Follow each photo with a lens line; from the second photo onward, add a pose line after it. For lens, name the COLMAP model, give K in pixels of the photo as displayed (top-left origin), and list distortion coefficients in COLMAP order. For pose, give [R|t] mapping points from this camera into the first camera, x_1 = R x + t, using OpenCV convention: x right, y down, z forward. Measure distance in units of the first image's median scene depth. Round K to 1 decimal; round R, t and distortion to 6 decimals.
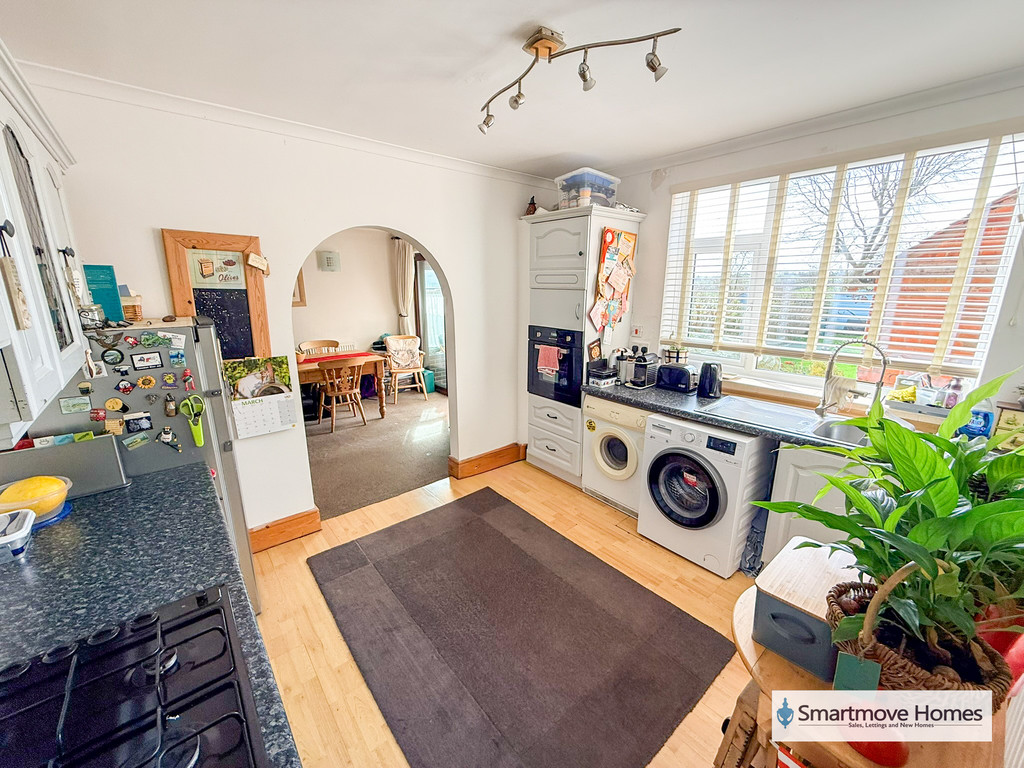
lens RADIAL K [[408.1, 0, 511.2], [0, 408.1, 381.1], [0, 0, 1]] dist [0.000343, 0.000116]
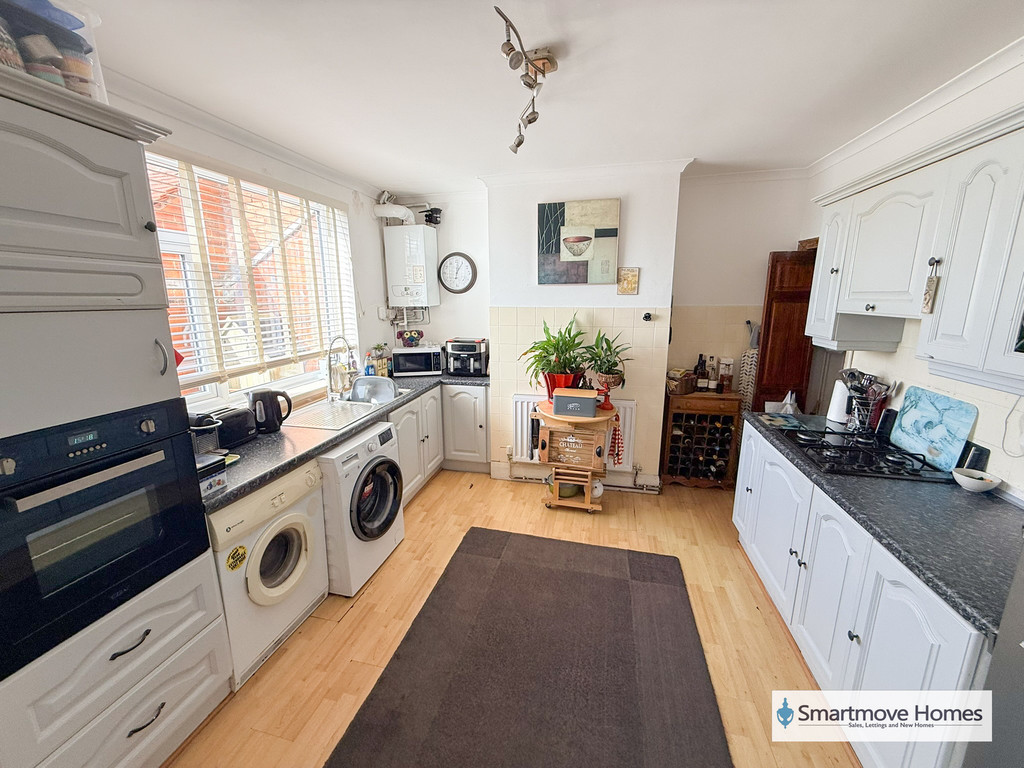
lens RADIAL K [[408.1, 0, 510.9], [0, 408.1, 383.2], [0, 0, 1]] dist [0.000343, 0.000116]
pose [[-0.598081, -0.165375, 0.784188, -0.522454], [0.193223, 0.919860, 0.341353, -0.280380], [-0.777794, 0.355680, -0.518197, 1.185573]]
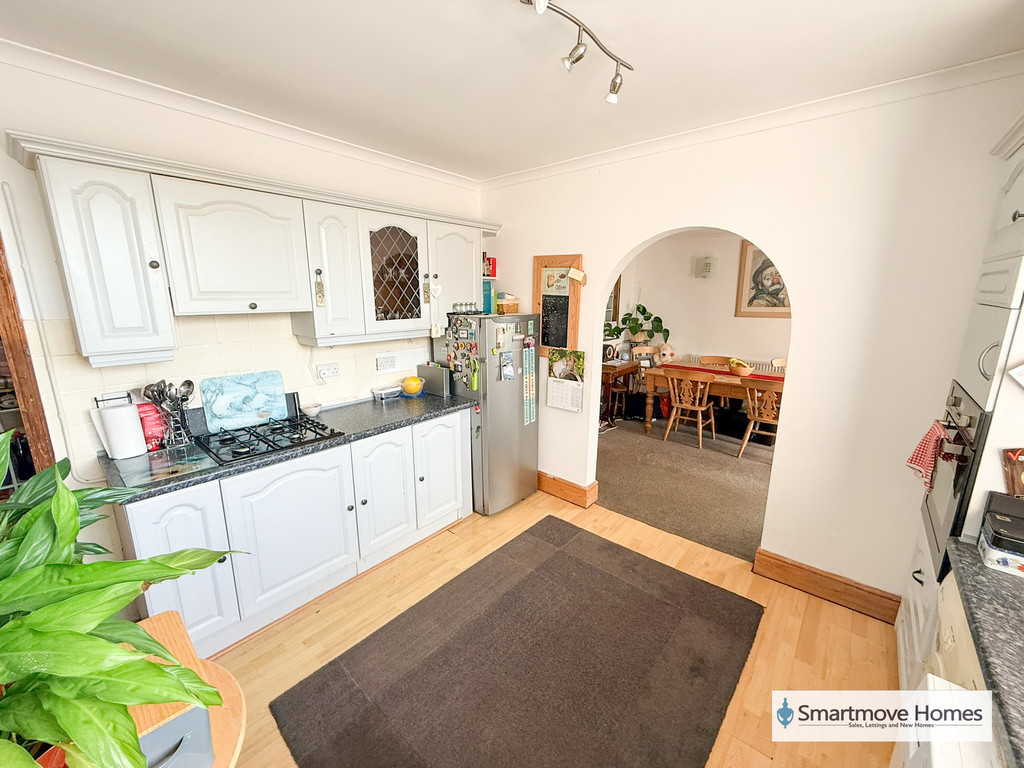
lens RADIAL K [[408.1, 0, 509.2], [0, 408.1, 382.0], [0, 0, 1]] dist [0.000343, 0.000116]
pose [[0.151877, 0.212889, -0.965200, 0.604899], [-0.232738, 0.956773, 0.174408, -0.138106], [0.960607, 0.198150, 0.194859, 0.588606]]
